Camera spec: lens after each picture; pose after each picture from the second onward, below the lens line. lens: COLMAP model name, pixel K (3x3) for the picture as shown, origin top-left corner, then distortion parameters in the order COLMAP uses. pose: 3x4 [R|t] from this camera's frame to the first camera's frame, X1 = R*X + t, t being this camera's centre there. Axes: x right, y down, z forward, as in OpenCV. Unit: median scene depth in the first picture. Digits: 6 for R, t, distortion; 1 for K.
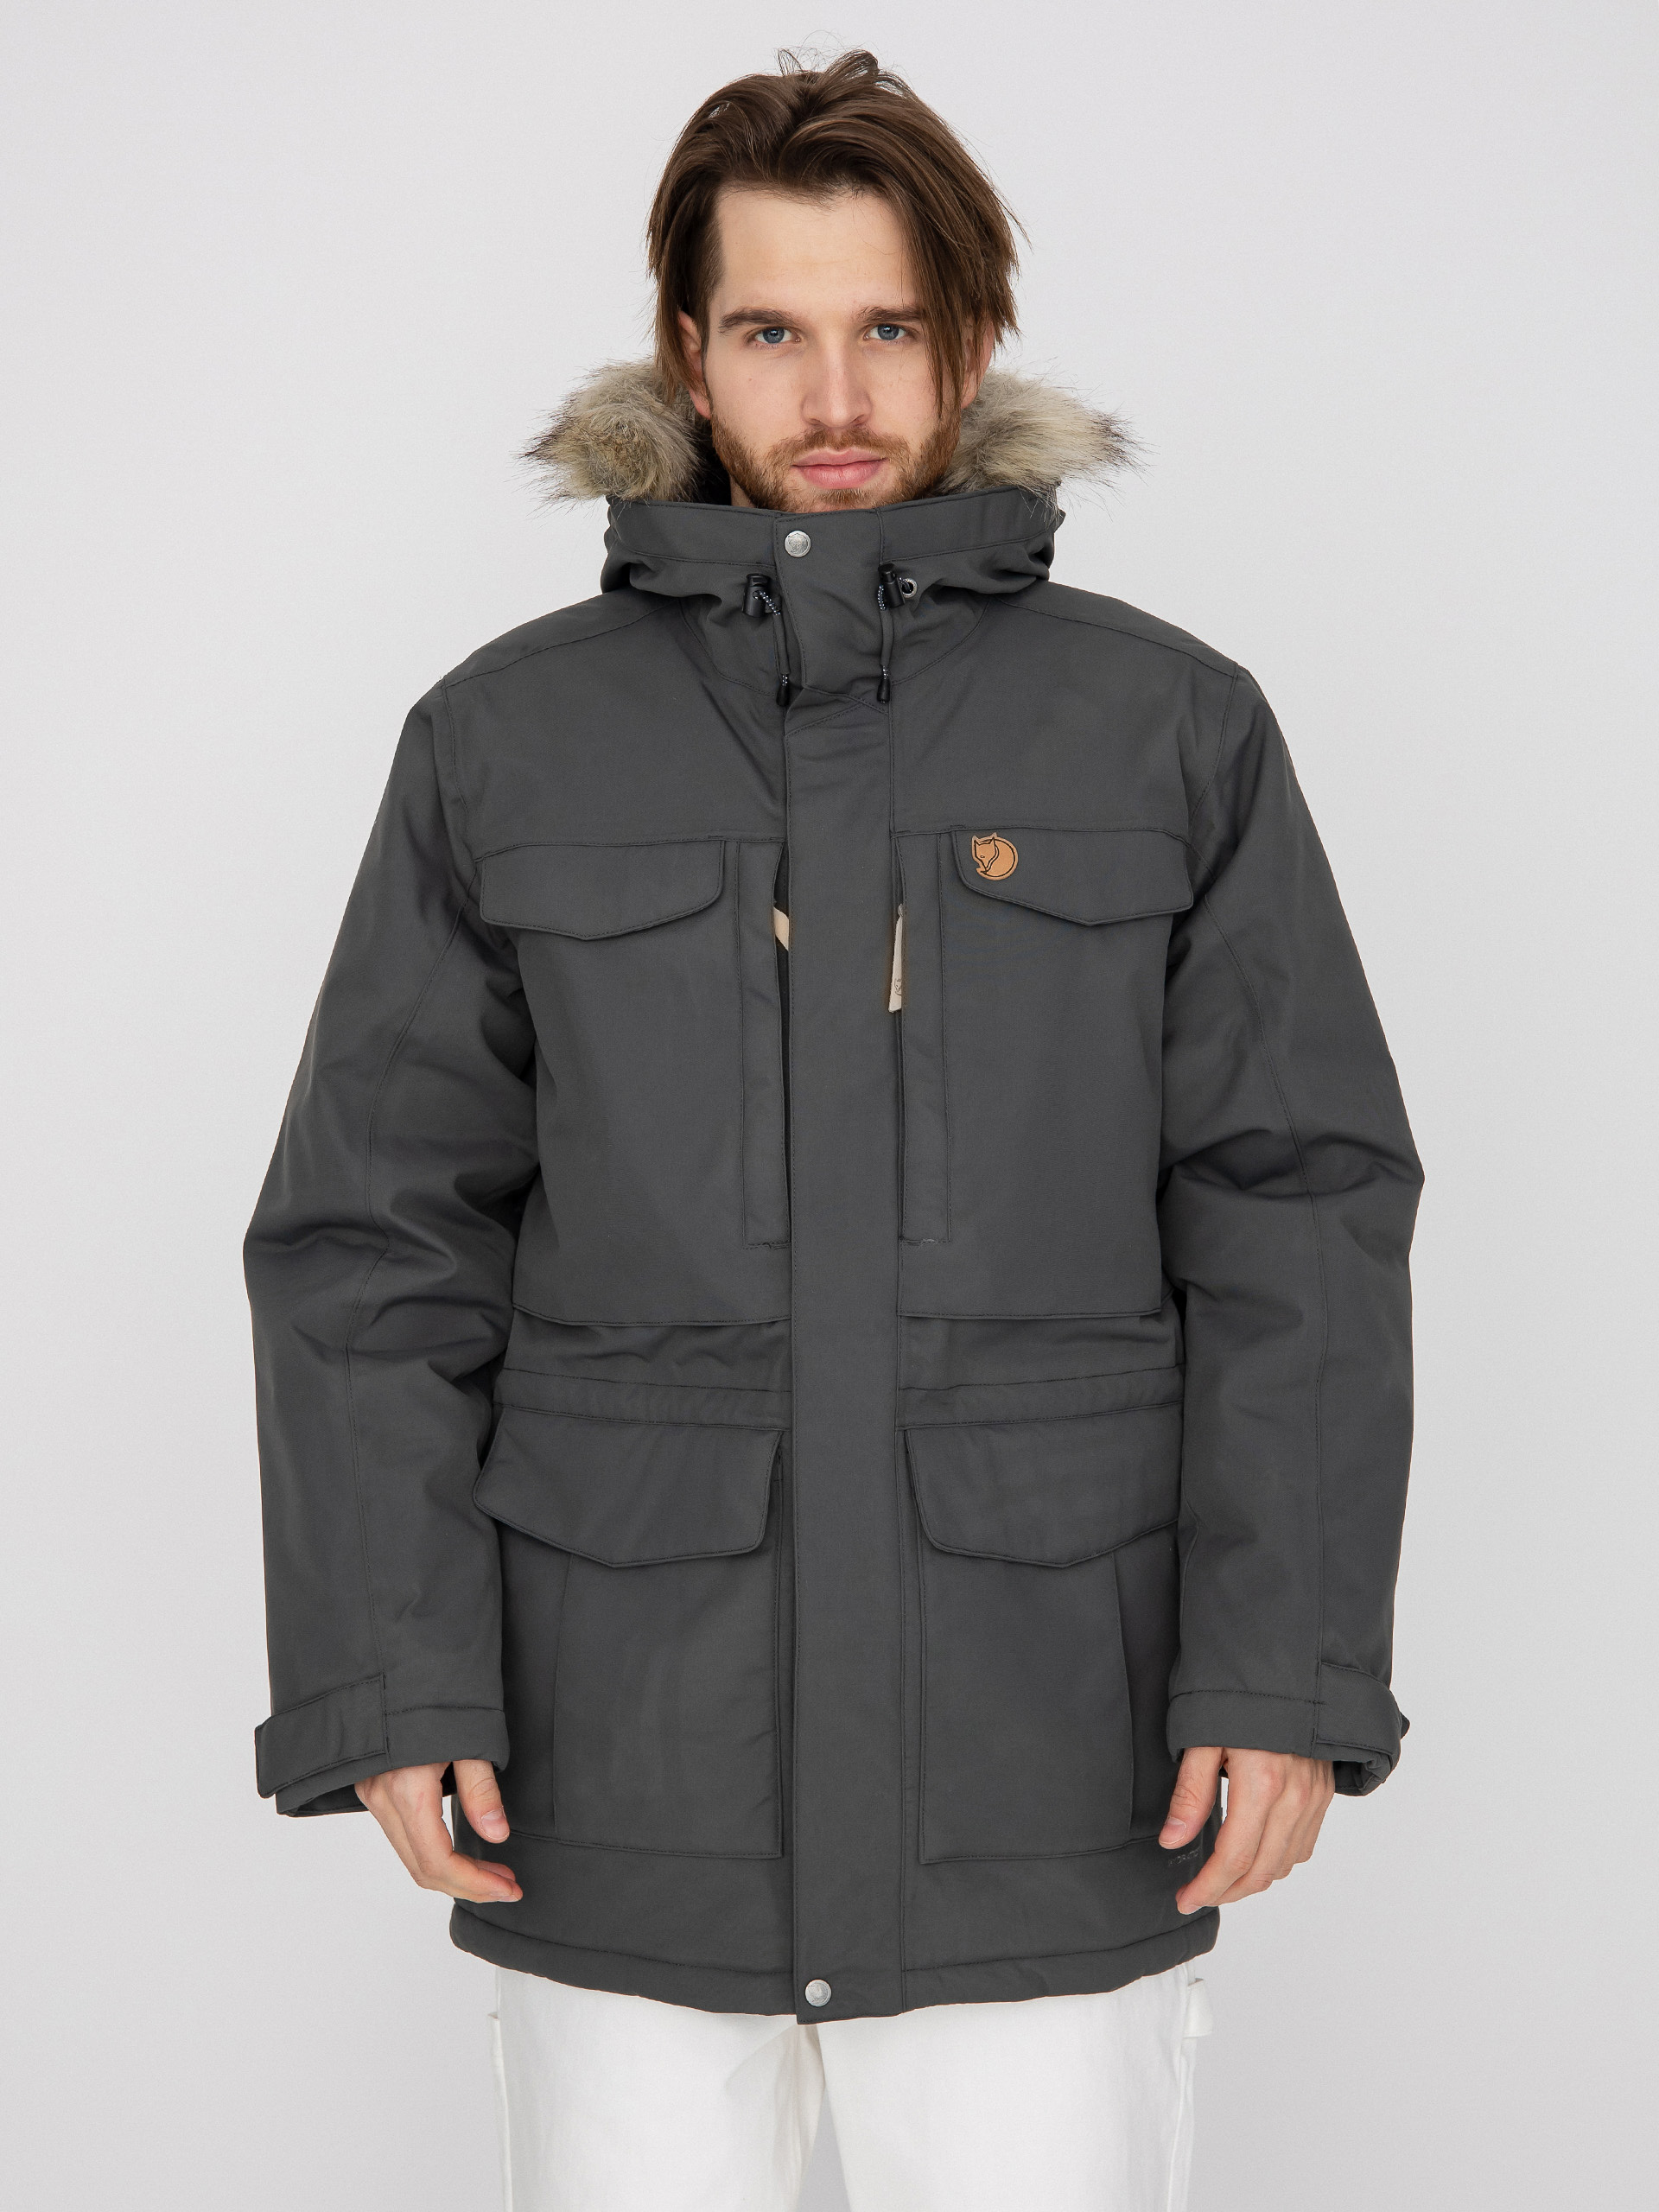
lens RADIAL K [[3626.4, 0, 829.5], [0, 3626.4, 1106.0], [0, 0, 1]] dist [-0.022960, 0.020730]
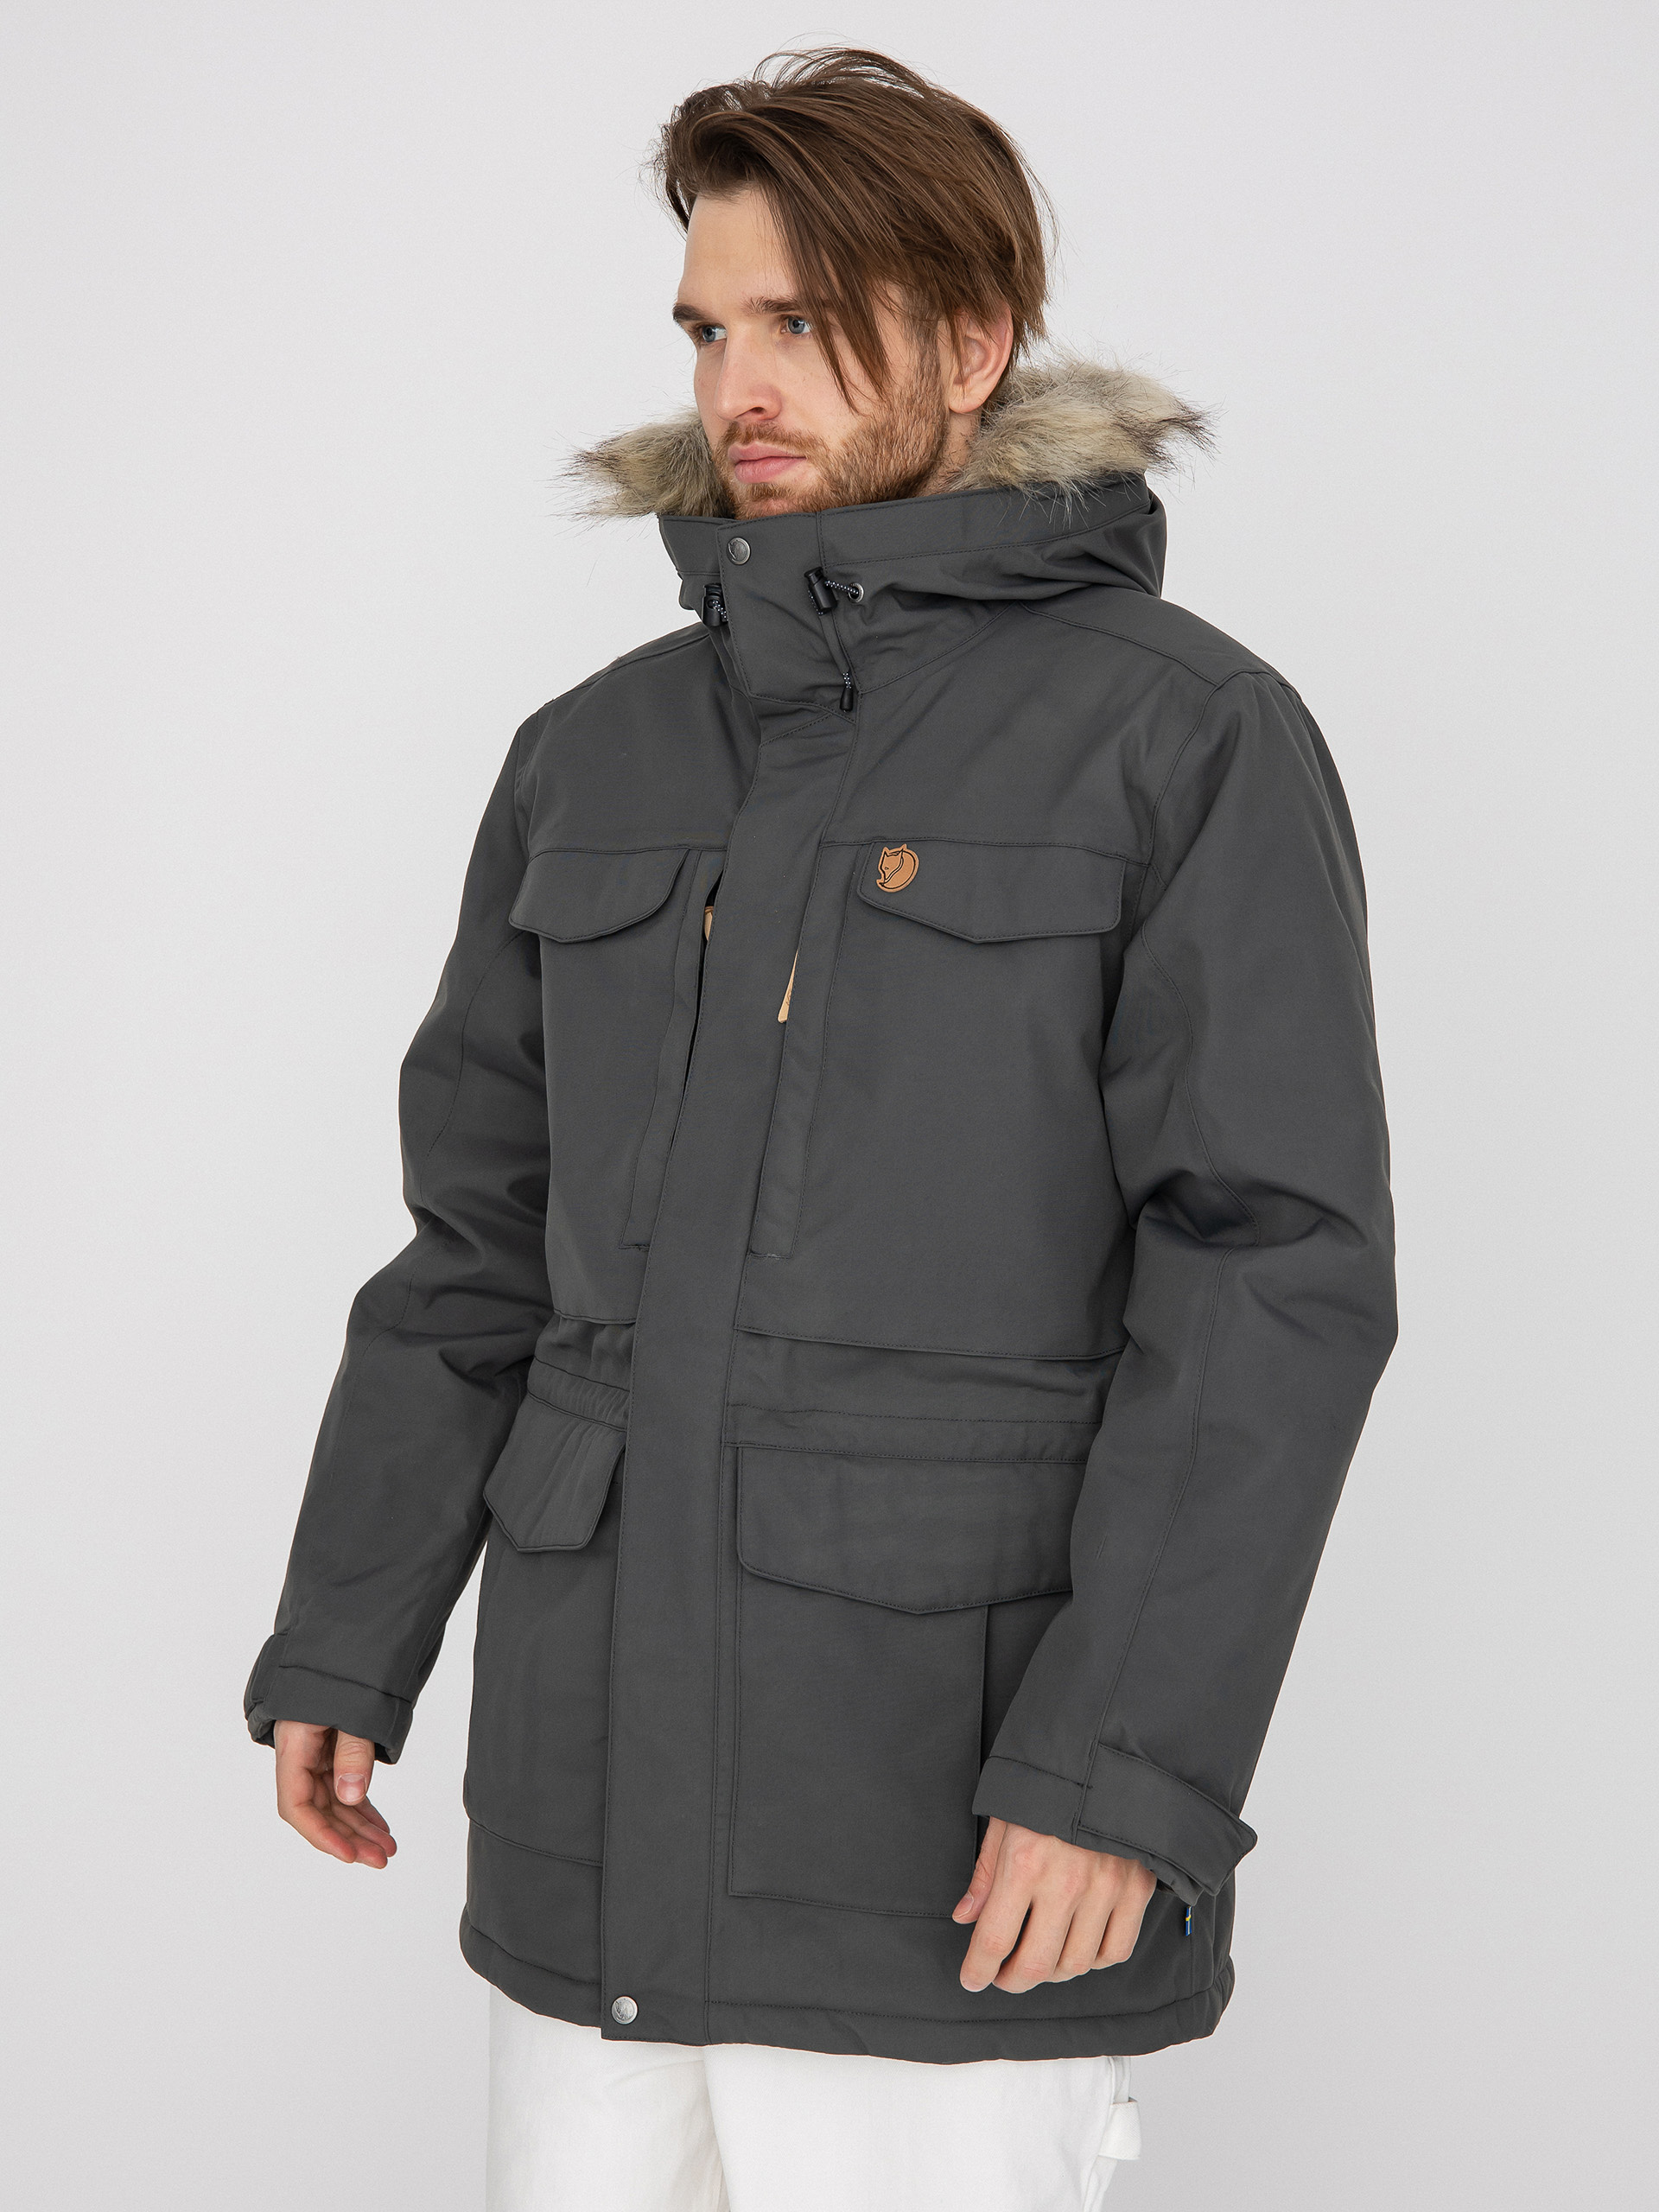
lens RADIAL K [[3953.7, 0, 829.5], [0, 3953.7, 1106.0], [0, 0, 1]] dist [0.021311, 0.021363]
pose [[0.840160, 0.046740, -0.540321, 0.594854], [-0.068400, 0.997456, -0.020073, 0.016476], [0.538008, 0.053823, 0.841220, 0.106860]]
